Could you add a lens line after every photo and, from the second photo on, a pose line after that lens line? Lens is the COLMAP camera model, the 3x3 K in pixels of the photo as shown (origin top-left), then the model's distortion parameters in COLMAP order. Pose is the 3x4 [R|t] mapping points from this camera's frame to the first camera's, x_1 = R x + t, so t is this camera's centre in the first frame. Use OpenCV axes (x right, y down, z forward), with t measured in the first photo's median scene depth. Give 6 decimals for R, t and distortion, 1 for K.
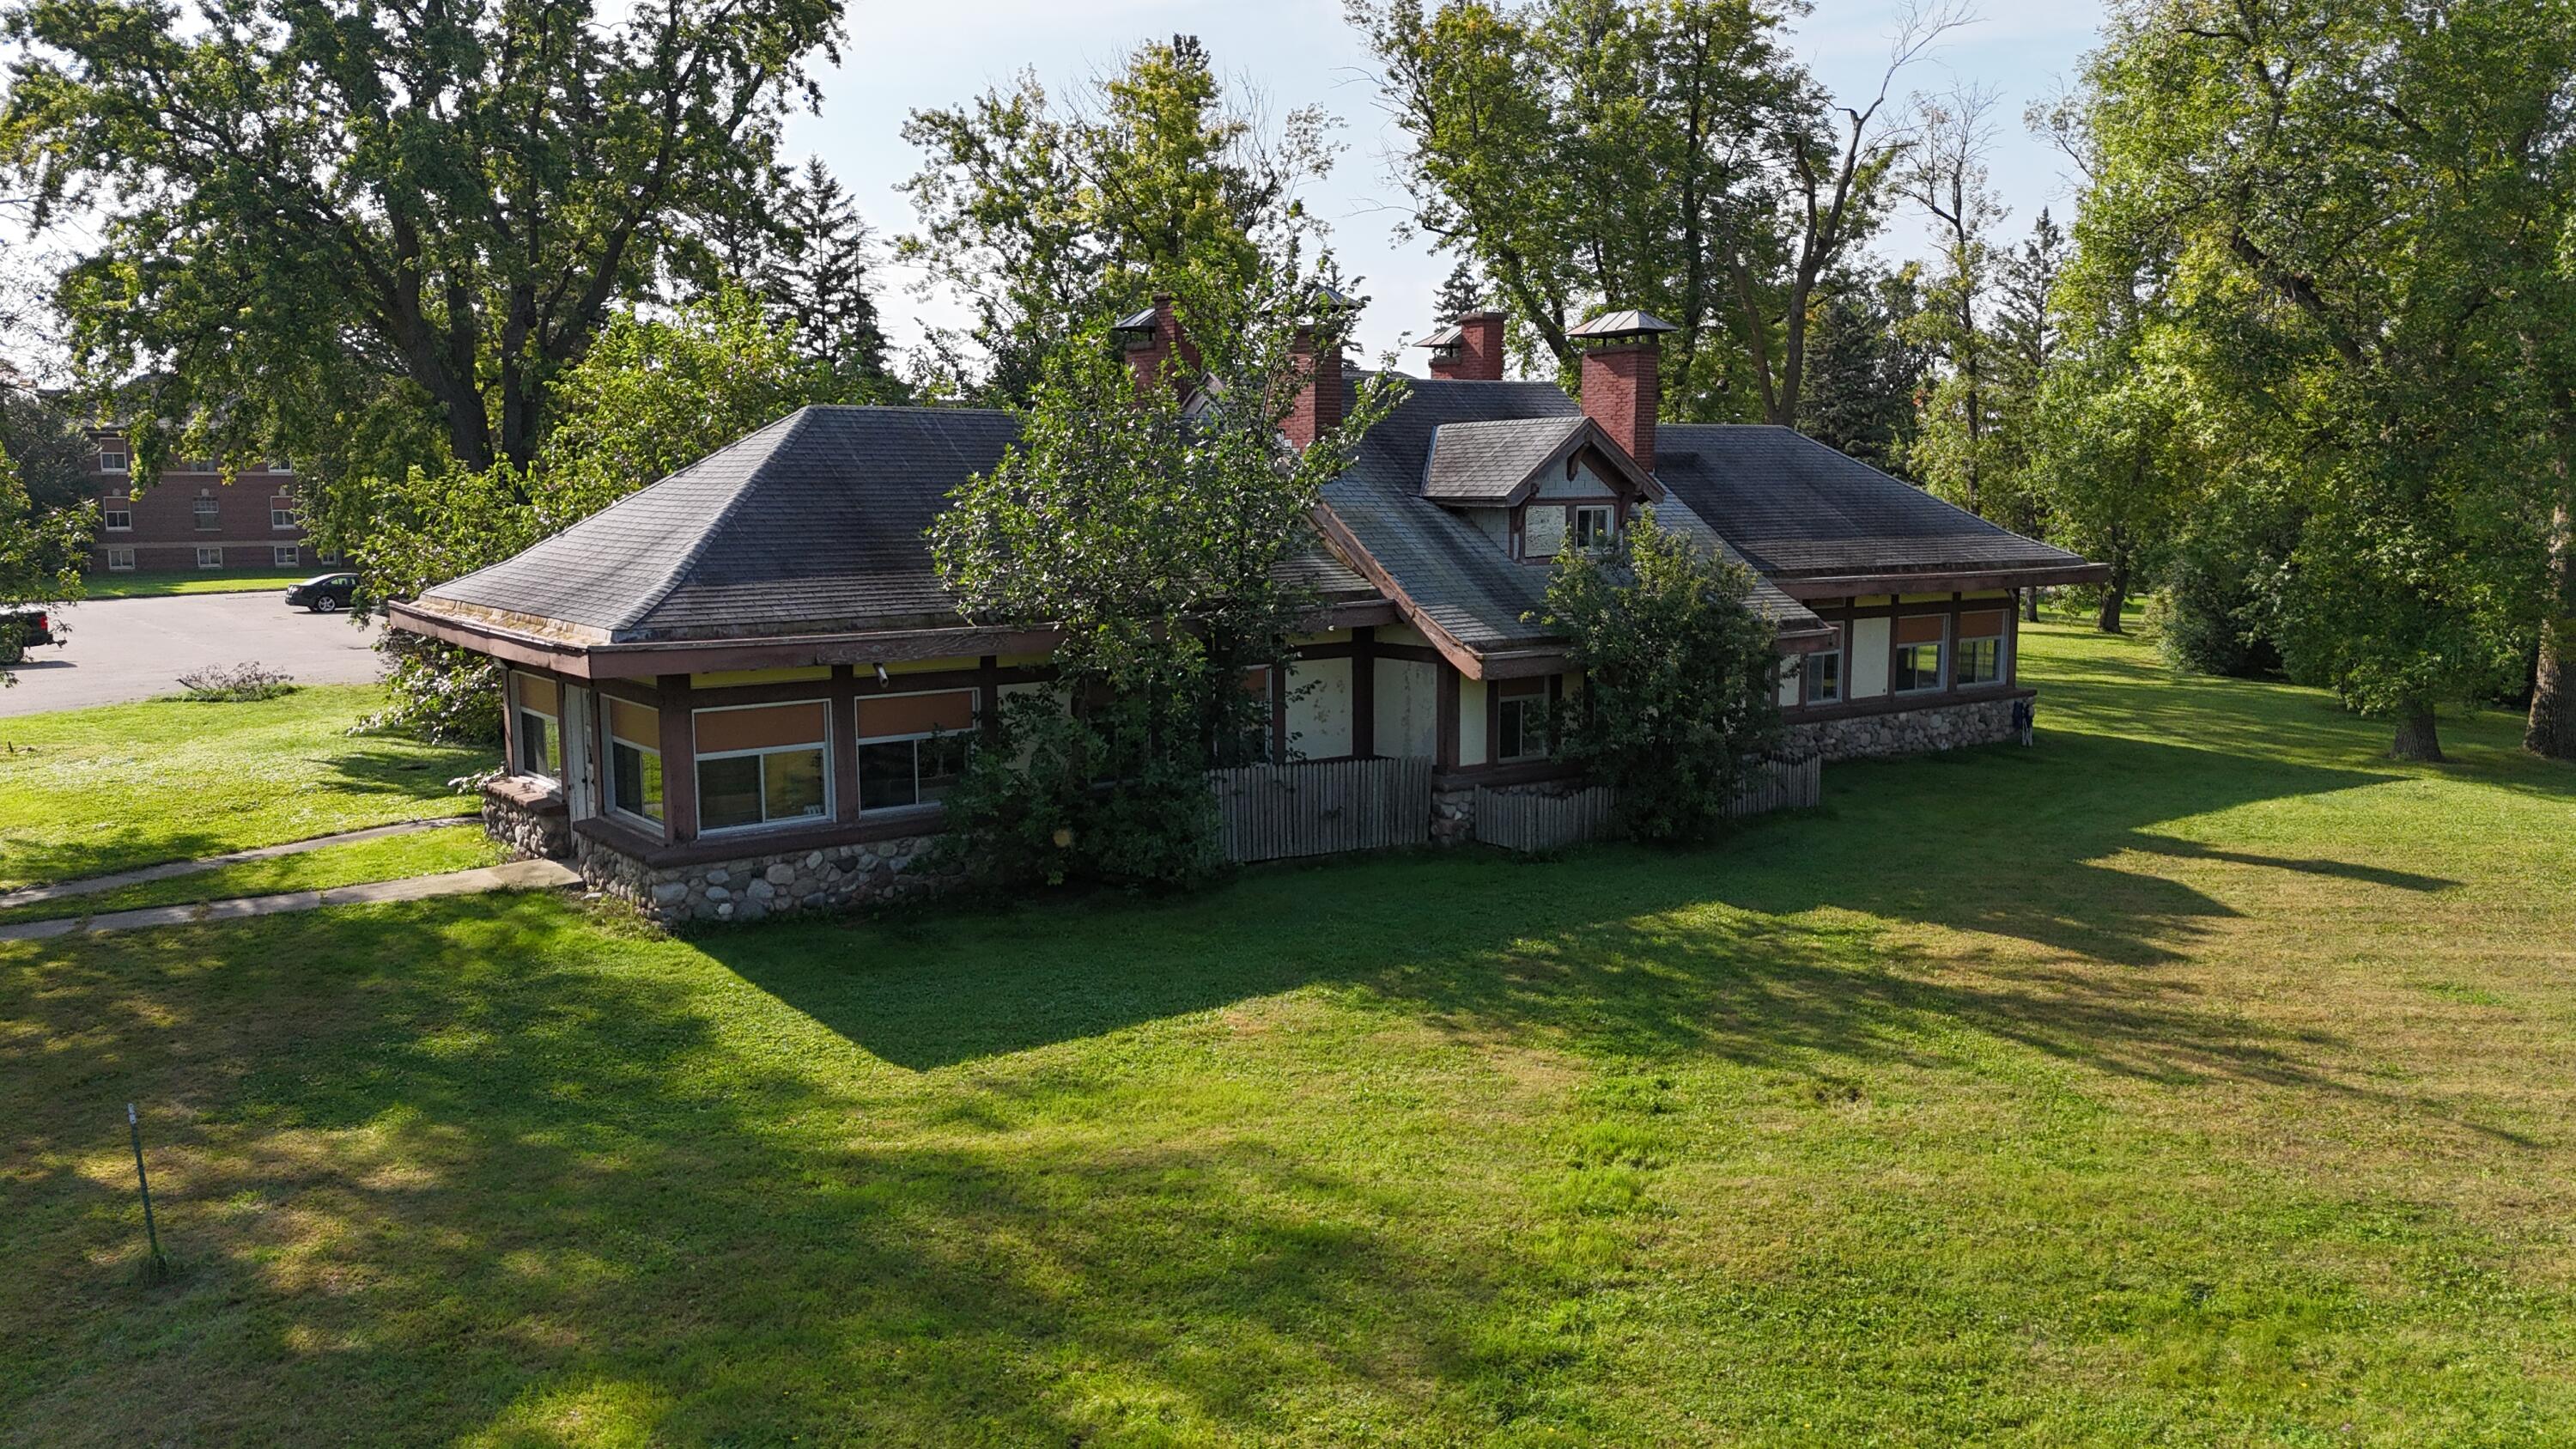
lens RADIAL K [[1762.1, 0, 1283.3], [0, 1762.1, 733.6], [0, 0, 1]] dist [0.033623, -0.001289]
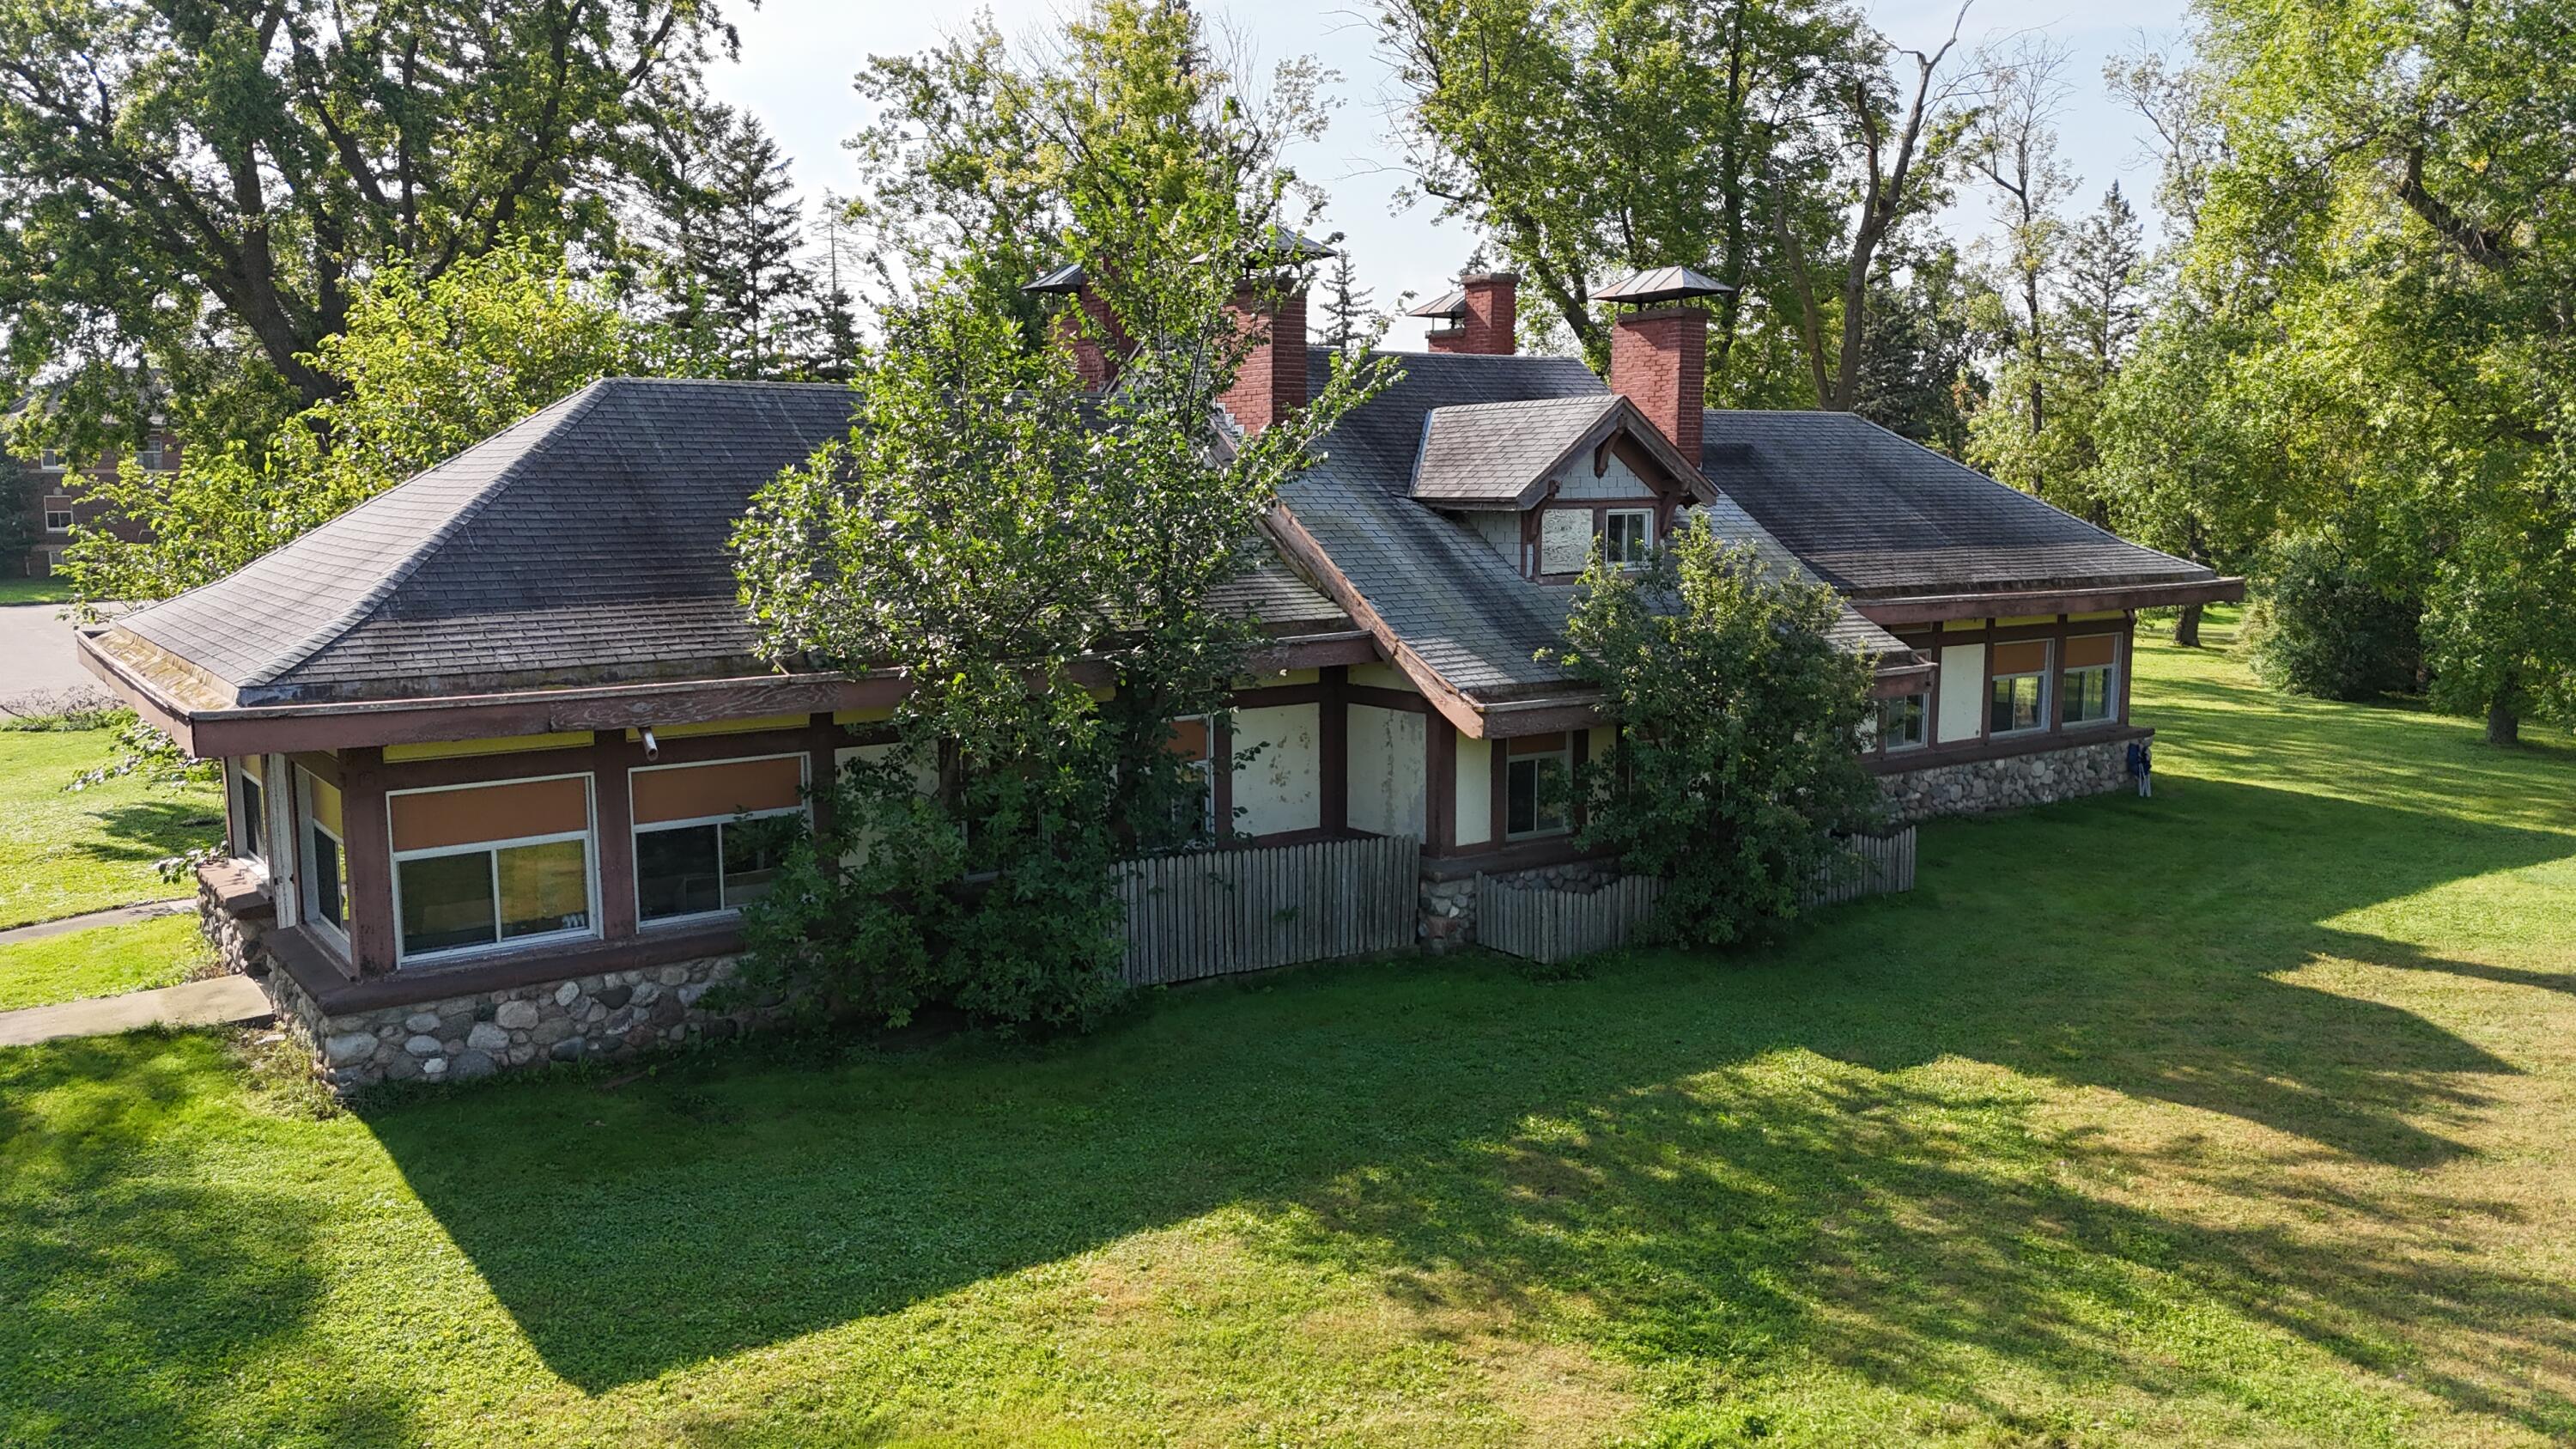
lens RADIAL K [[1830.6, 0, 1287.5], [0, 1830.6, 716.6], [0, 0, 1]] dist [0.024774, 0.000770]
pose [[0.999991, 0.001393, -0.003971, 0.031161], [-0.001445, 0.999911, -0.013264, -0.029394], [0.003952, 0.013270, 0.999904, 0.210025]]
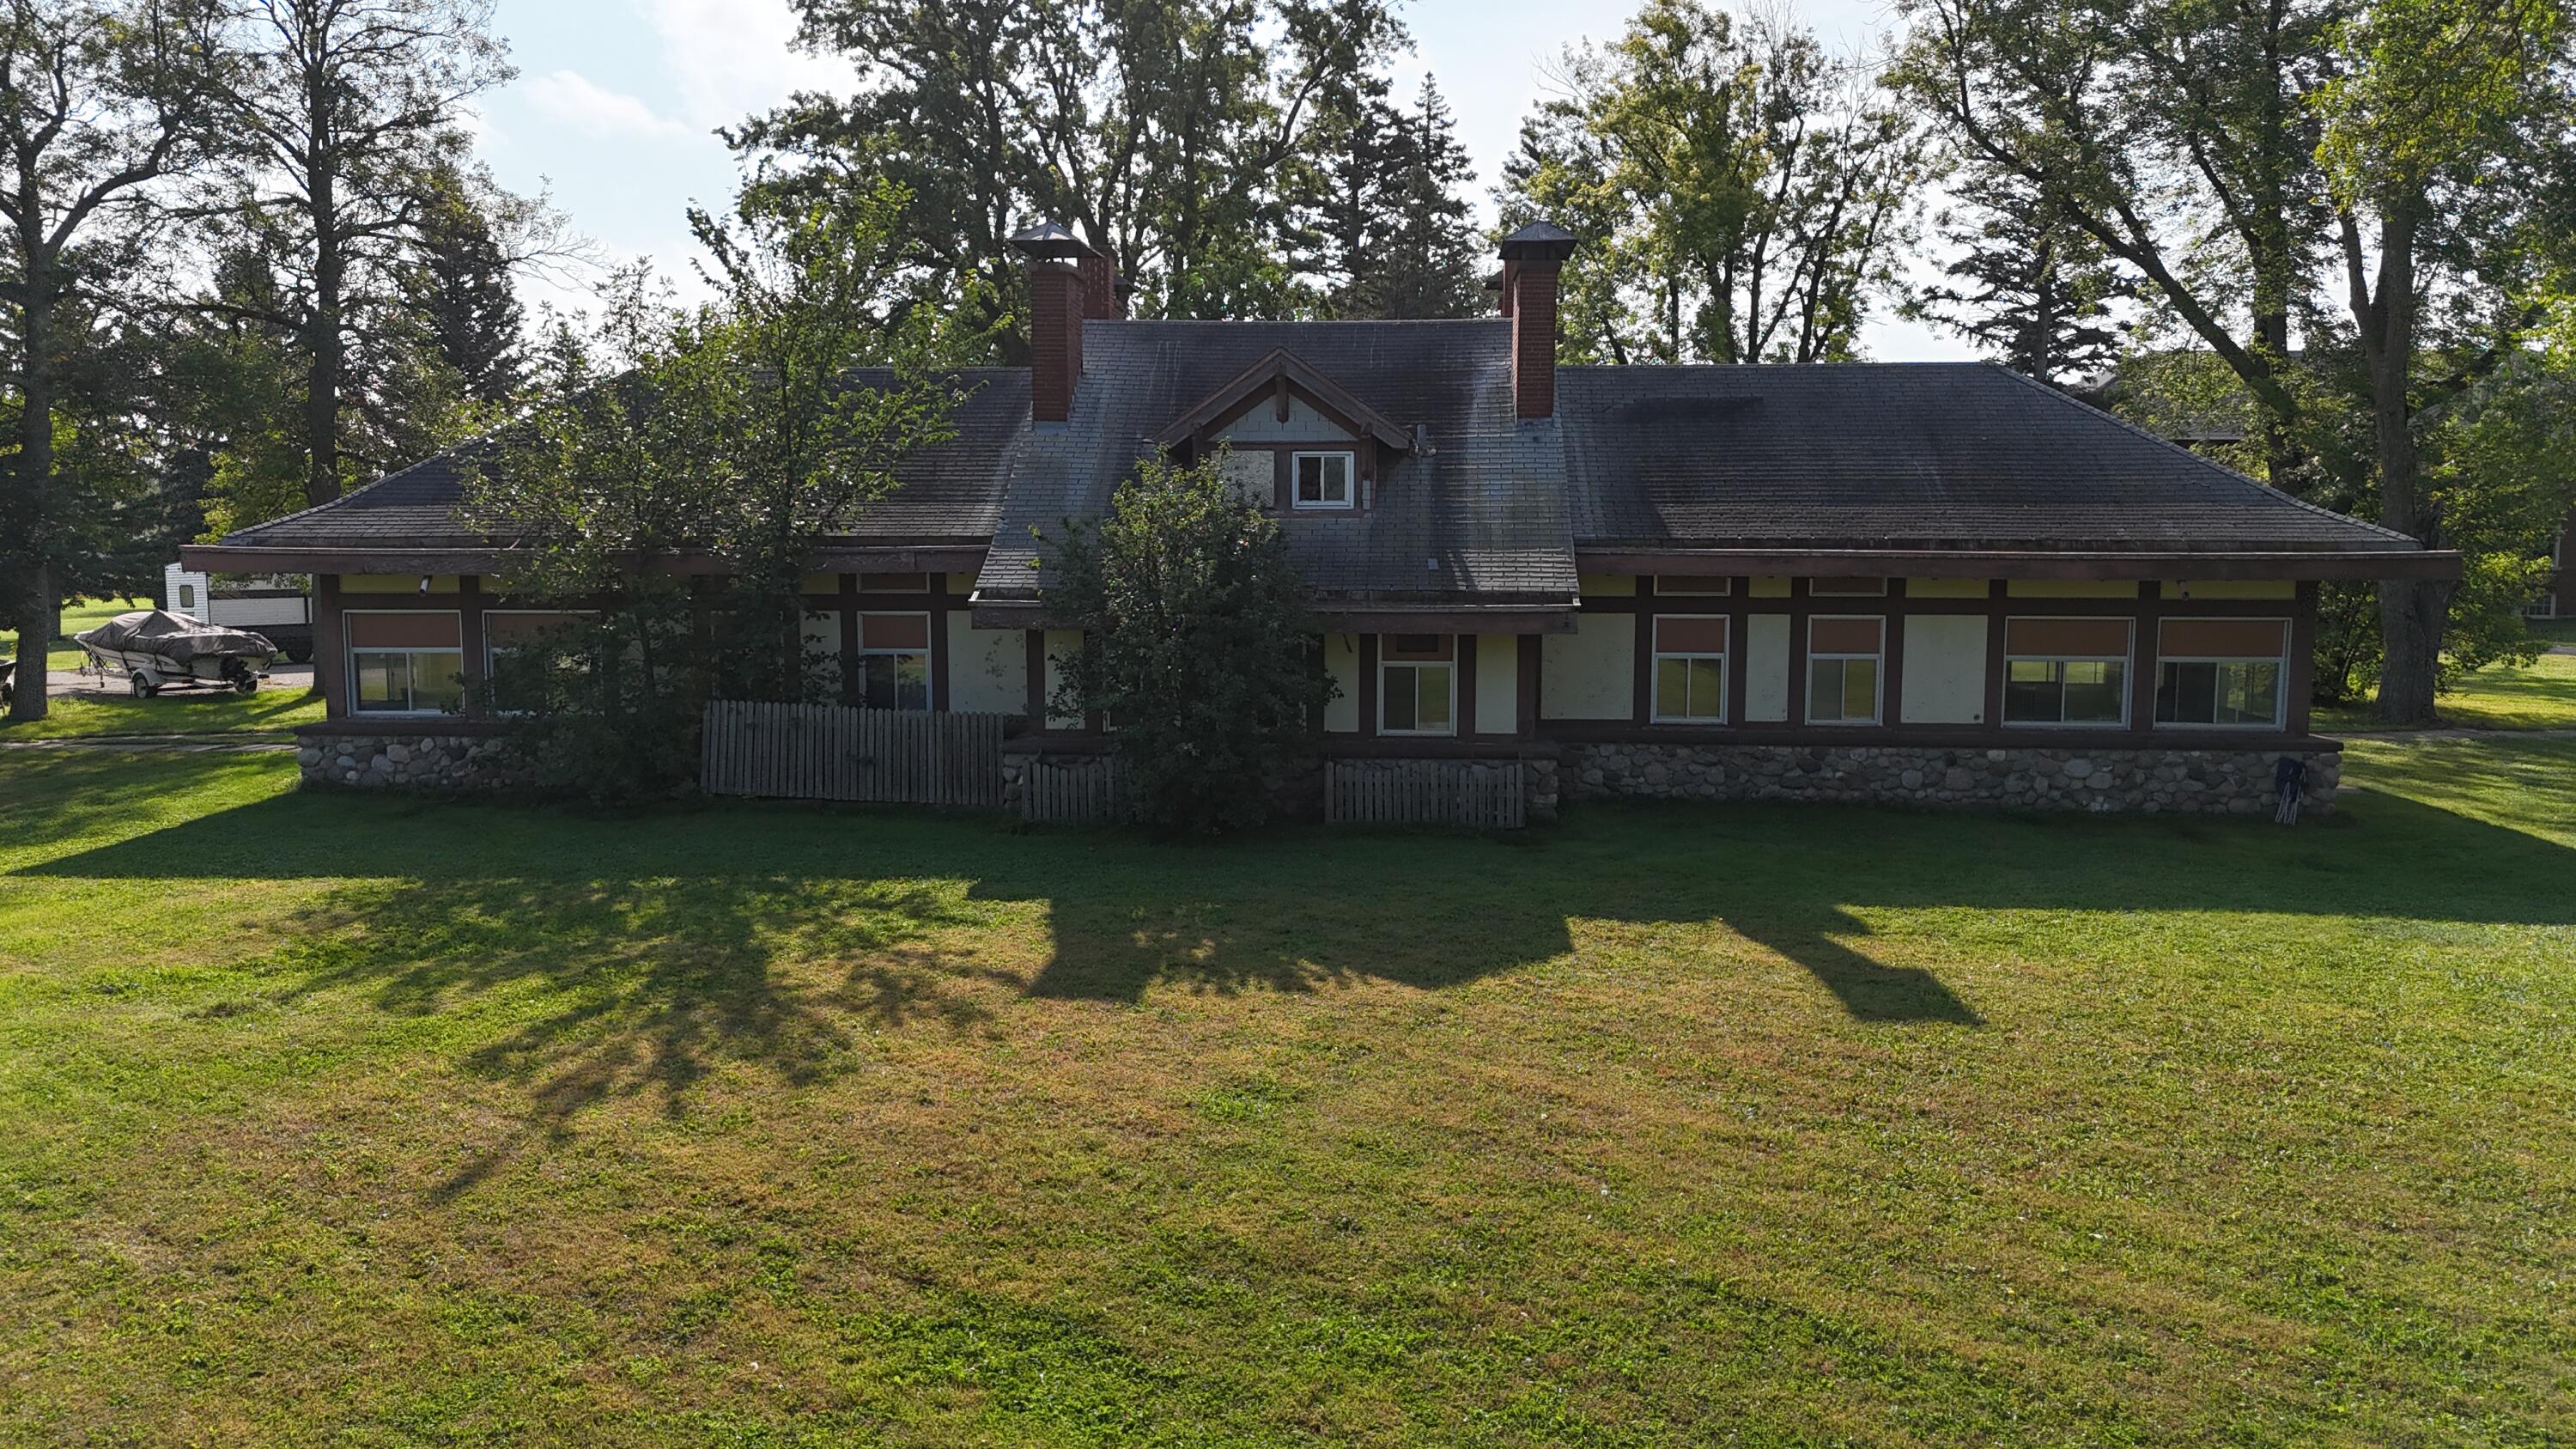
lens RADIAL K [[1762.1, 0, 1283.3], [0, 1762.1, 733.6], [0, 0, 1]] dist [0.033623, -0.001289]
pose [[0.784913, 0.075775, -0.614955, 0.798605], [-0.091156, 0.995816, 0.006356, 0.003847], [0.612864, 0.051067, 0.788537, 0.366285]]
